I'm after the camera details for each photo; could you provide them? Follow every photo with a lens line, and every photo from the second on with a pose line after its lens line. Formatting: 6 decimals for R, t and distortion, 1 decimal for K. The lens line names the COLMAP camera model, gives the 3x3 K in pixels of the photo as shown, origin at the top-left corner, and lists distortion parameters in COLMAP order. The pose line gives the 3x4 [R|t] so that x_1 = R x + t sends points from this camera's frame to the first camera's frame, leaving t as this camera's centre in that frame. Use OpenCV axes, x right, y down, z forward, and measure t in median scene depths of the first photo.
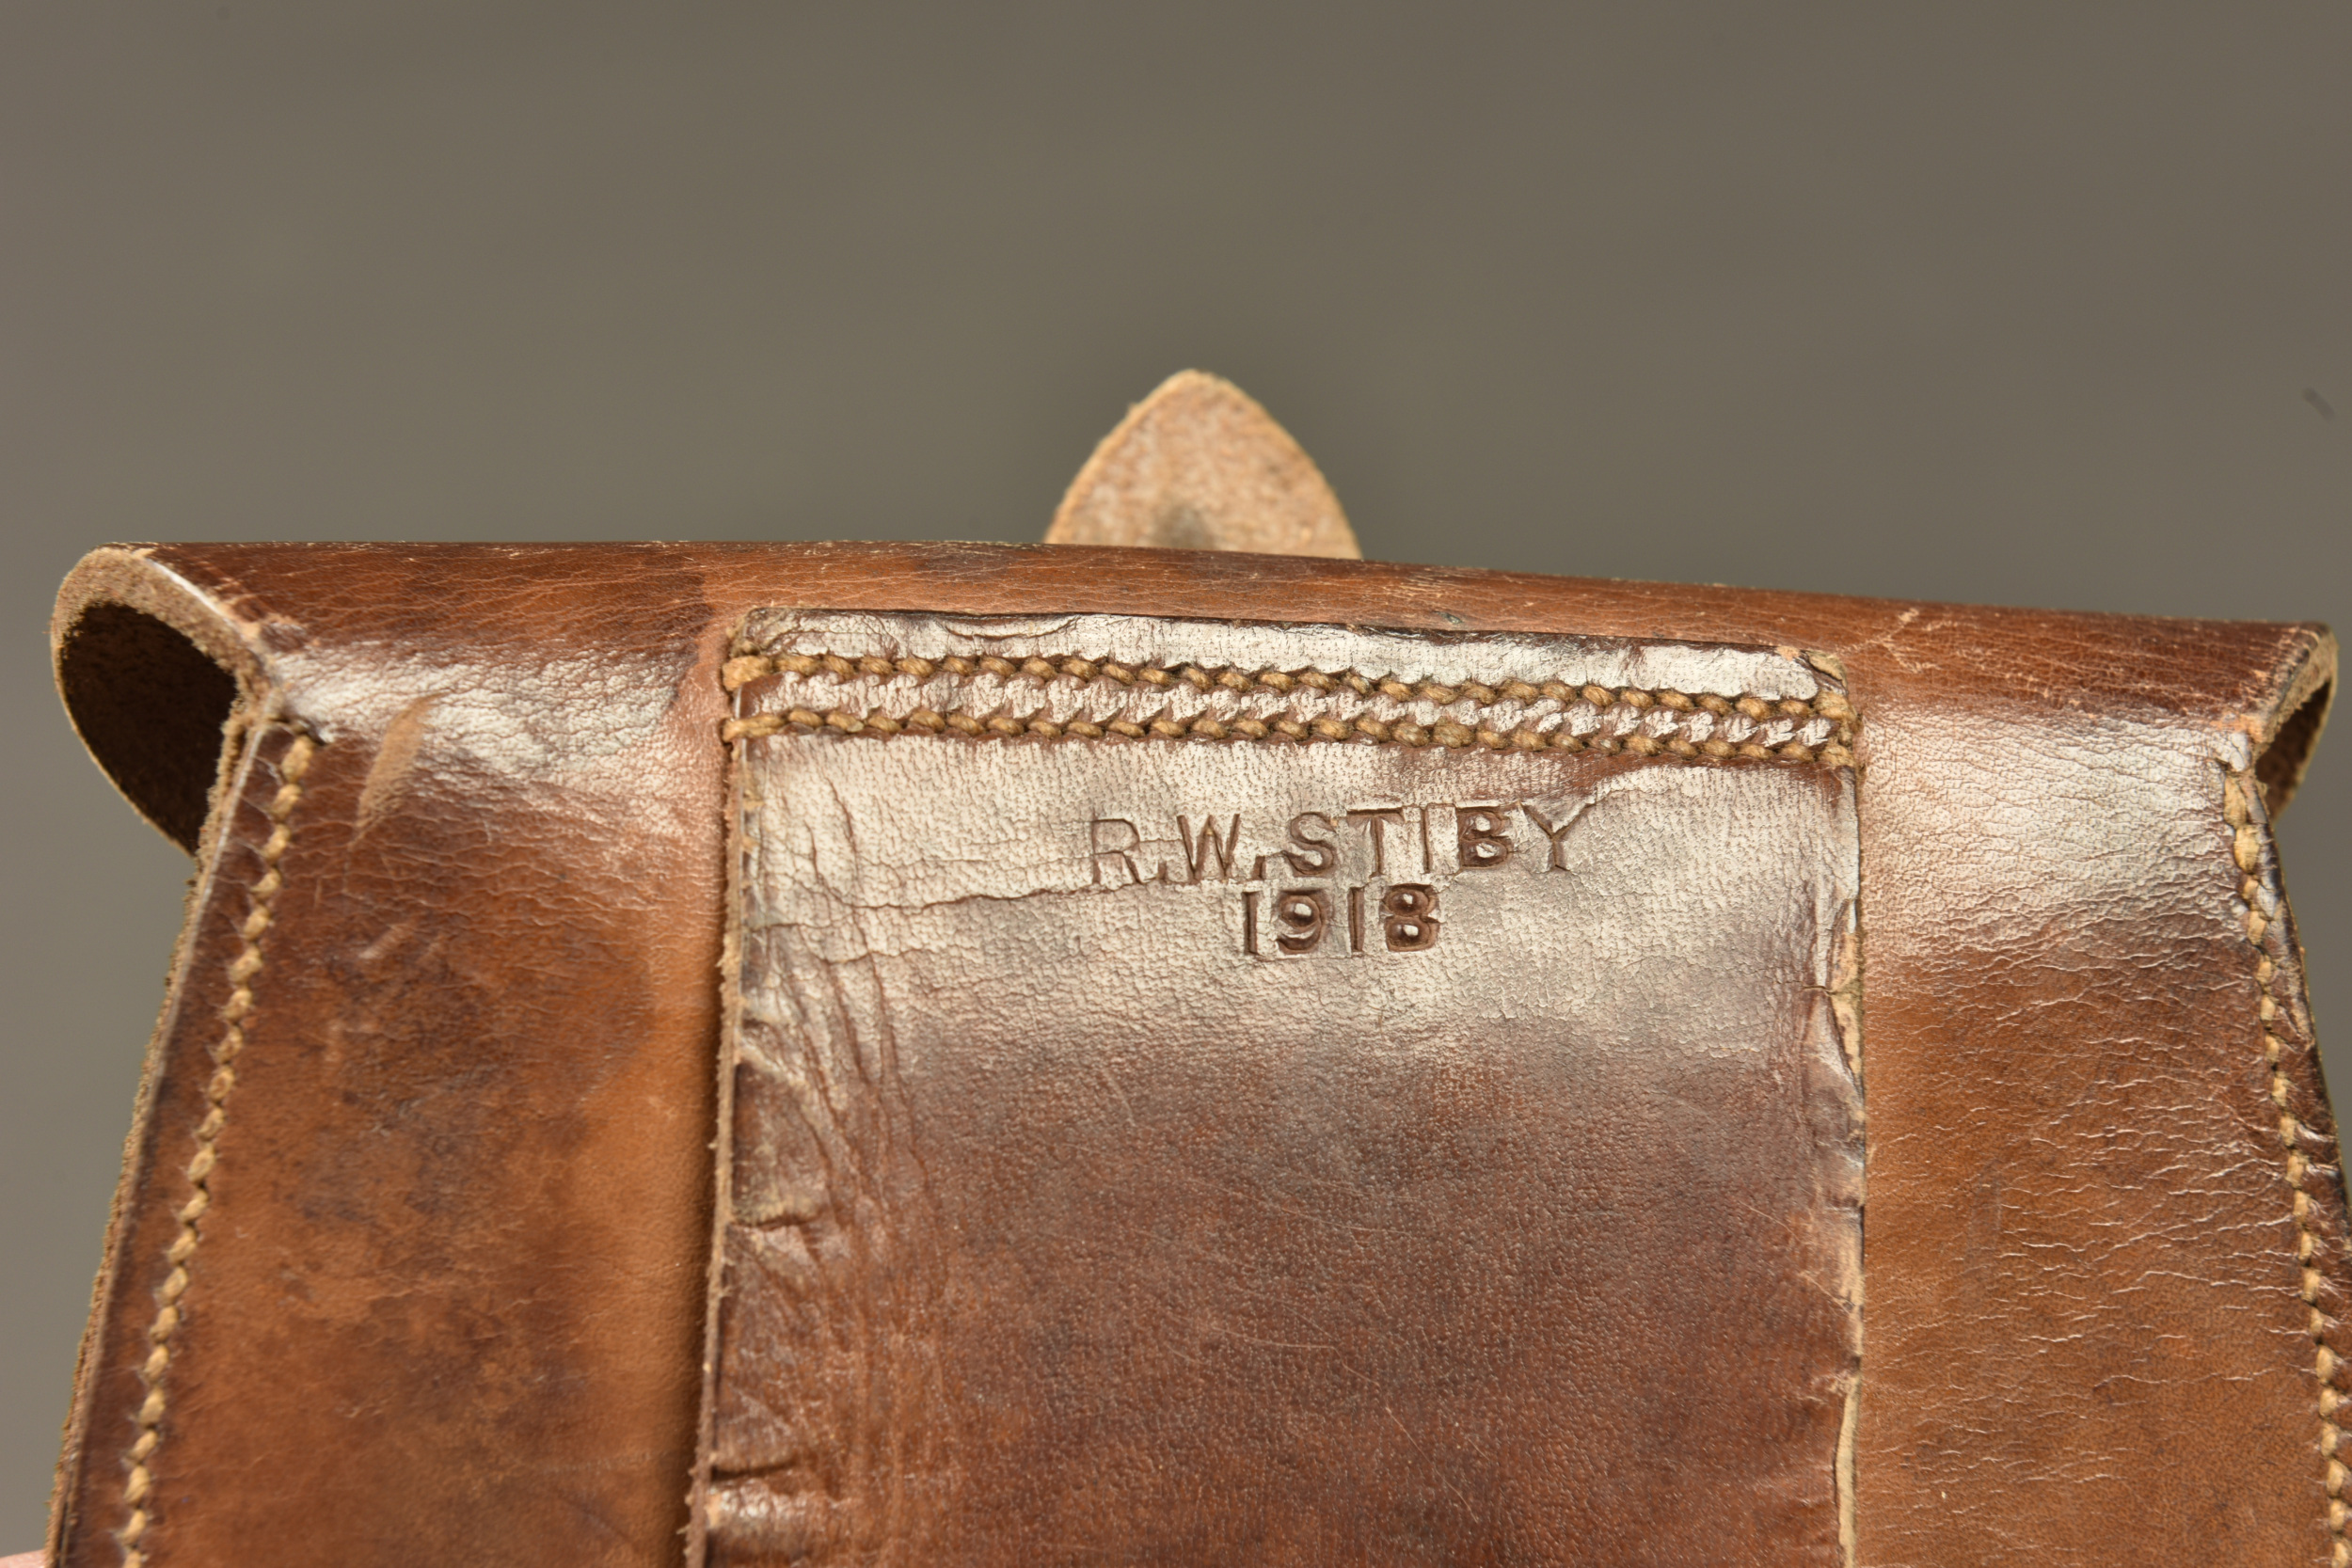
lens RADIAL K [[4749.3, 0, 1176.0], [0, 4749.3, 784.0], [0, 0, 1]] dist [-0.023948, -0.093095]
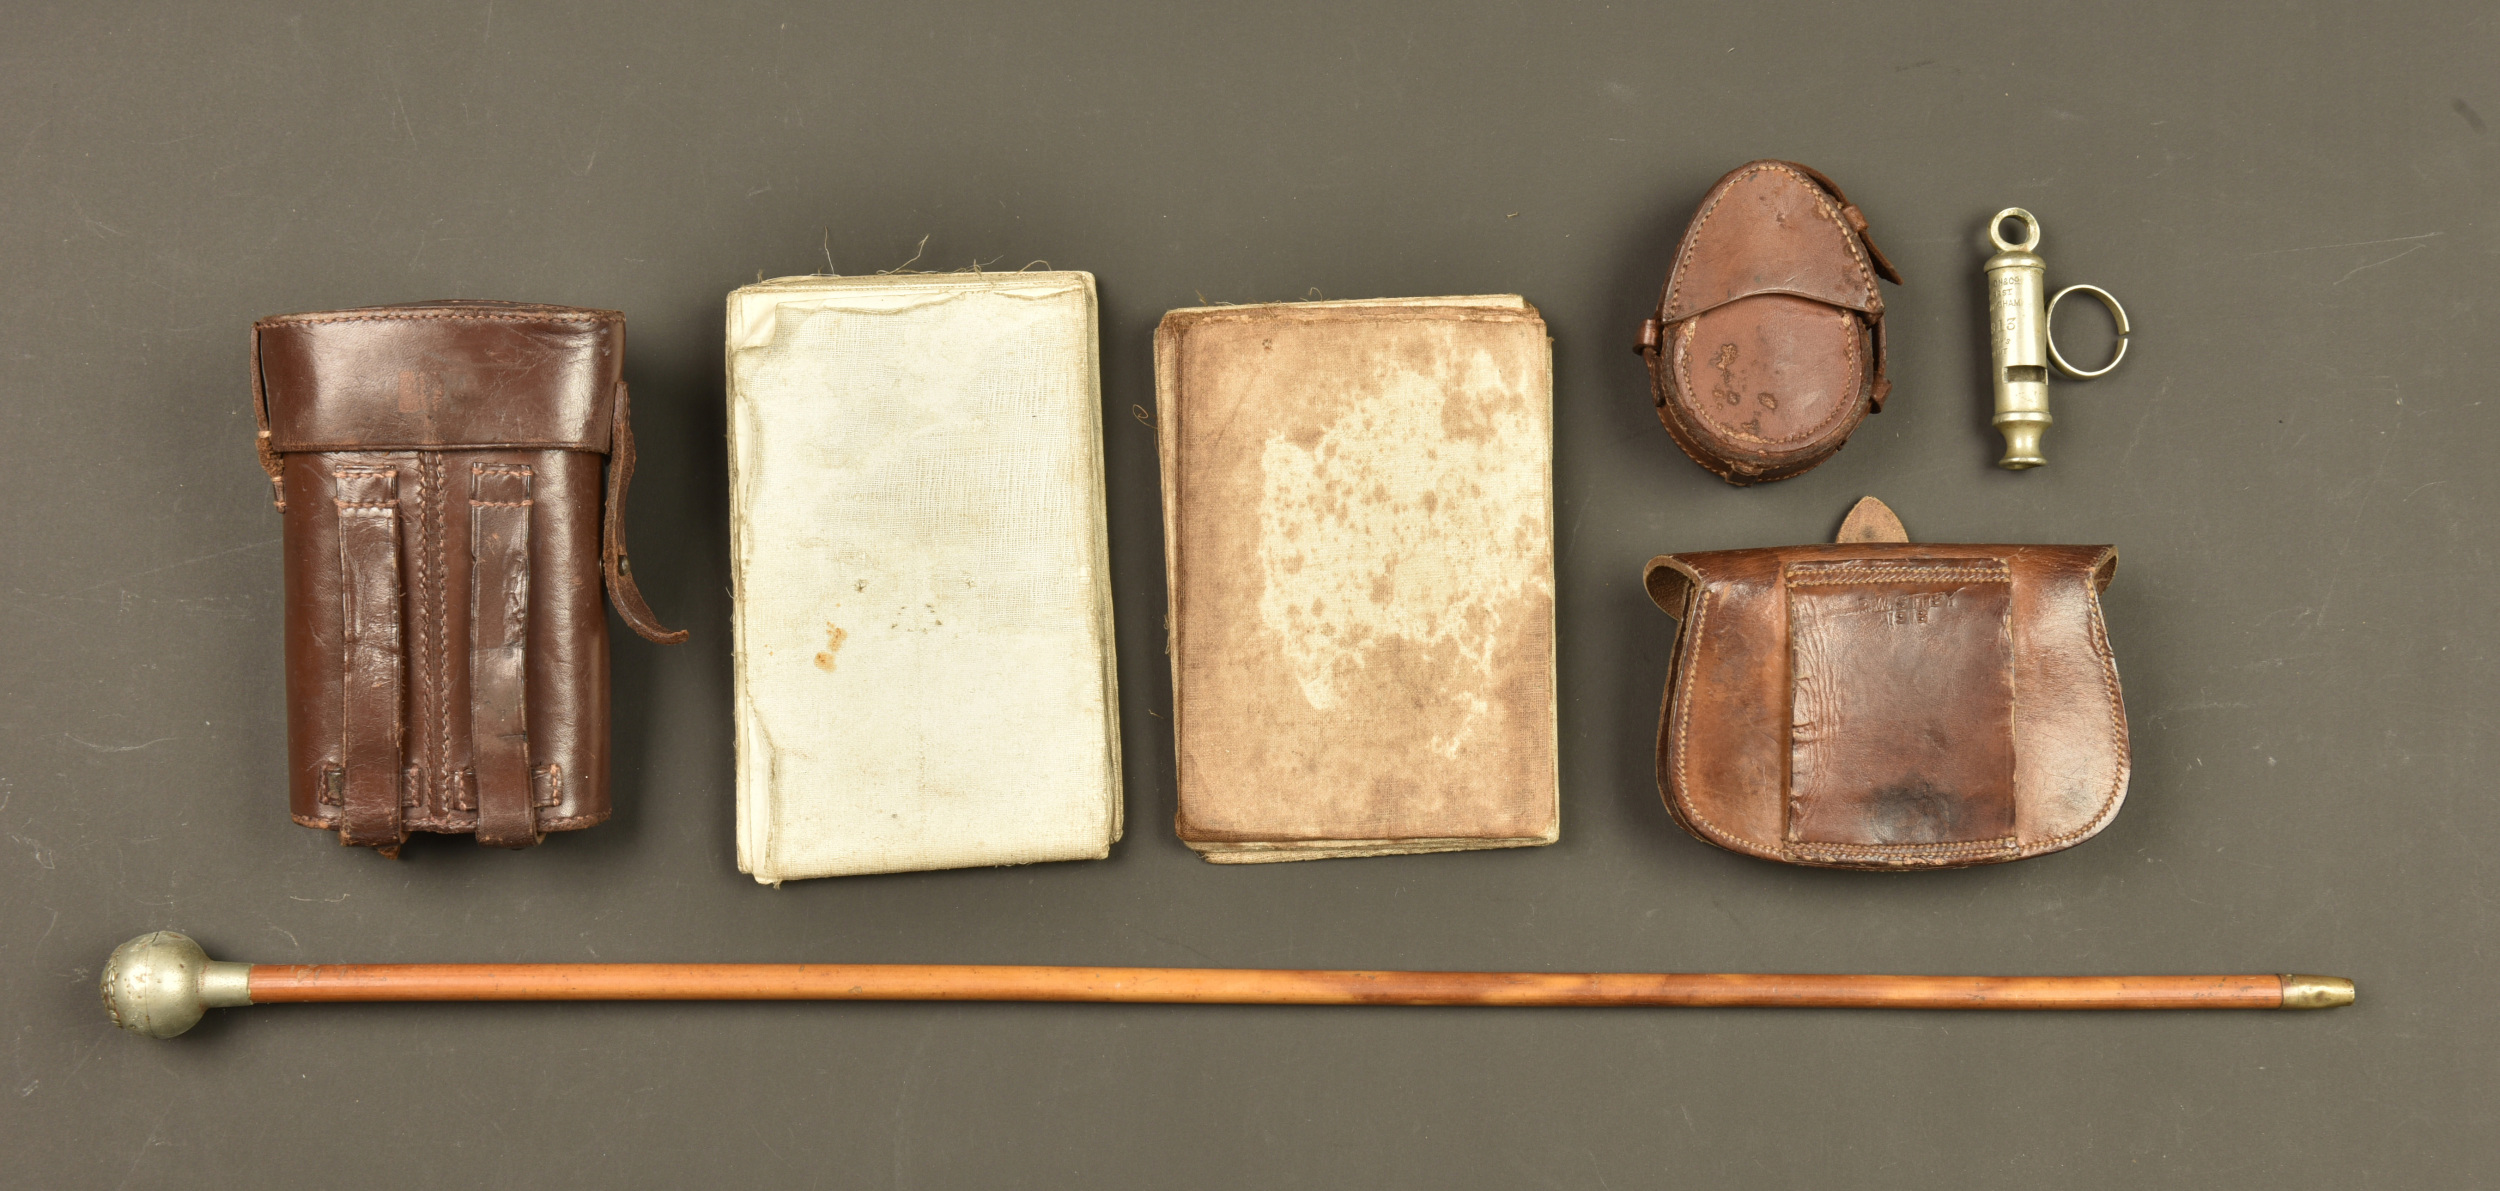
lens RADIAL K [[3311.6, 0, 1250.0], [0, 3311.6, 595.5], [0, 0, 1]] dist [-0.002822, 0.000305]
pose [[0.988854, -0.041347, -0.143033, -0.158783], [0.051203, 0.996510, 0.065922, -0.273097], [0.139808, -0.072511, 0.987520, -2.700760]]
